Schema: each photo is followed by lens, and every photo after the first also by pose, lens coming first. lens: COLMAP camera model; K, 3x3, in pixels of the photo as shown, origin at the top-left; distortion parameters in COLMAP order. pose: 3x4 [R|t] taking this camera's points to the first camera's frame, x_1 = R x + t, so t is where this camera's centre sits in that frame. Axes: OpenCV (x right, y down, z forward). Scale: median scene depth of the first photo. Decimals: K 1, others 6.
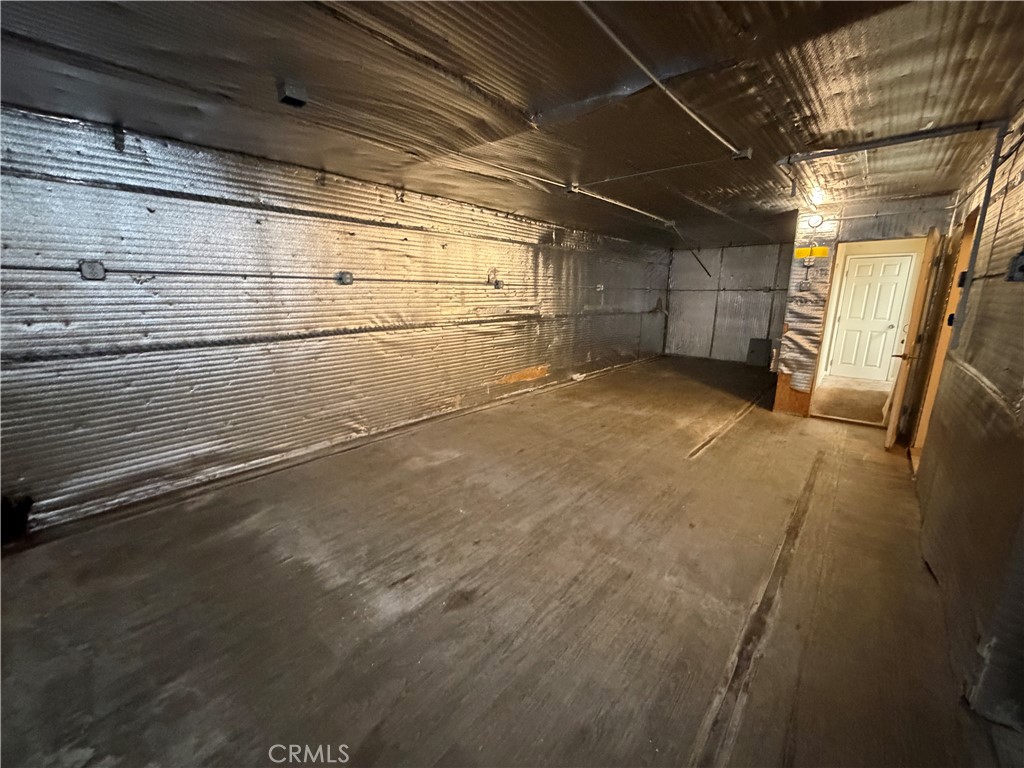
lens RADIAL K [[408.7, 0, 510.2], [0, 408.7, 383.9], [0, 0, 1]] dist [-0.000572, 0.000214]
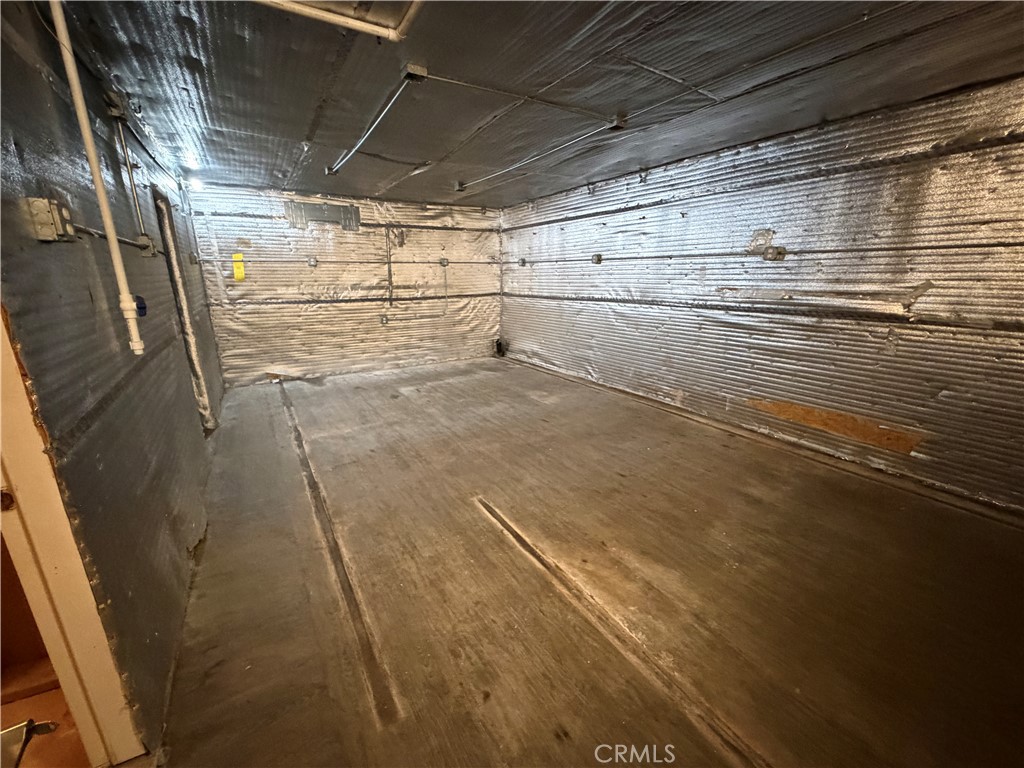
lens RADIAL K [[408.7, 0, 509.5], [0, 408.7, 384.8], [0, 0, 1]] dist [-0.000572, 0.000214]
pose [[-0.284596, 0.249991, -0.925478, 0.912507], [-0.203747, 0.927570, 0.313211, -0.212075], [0.936746, 0.277702, -0.213047, 1.010019]]
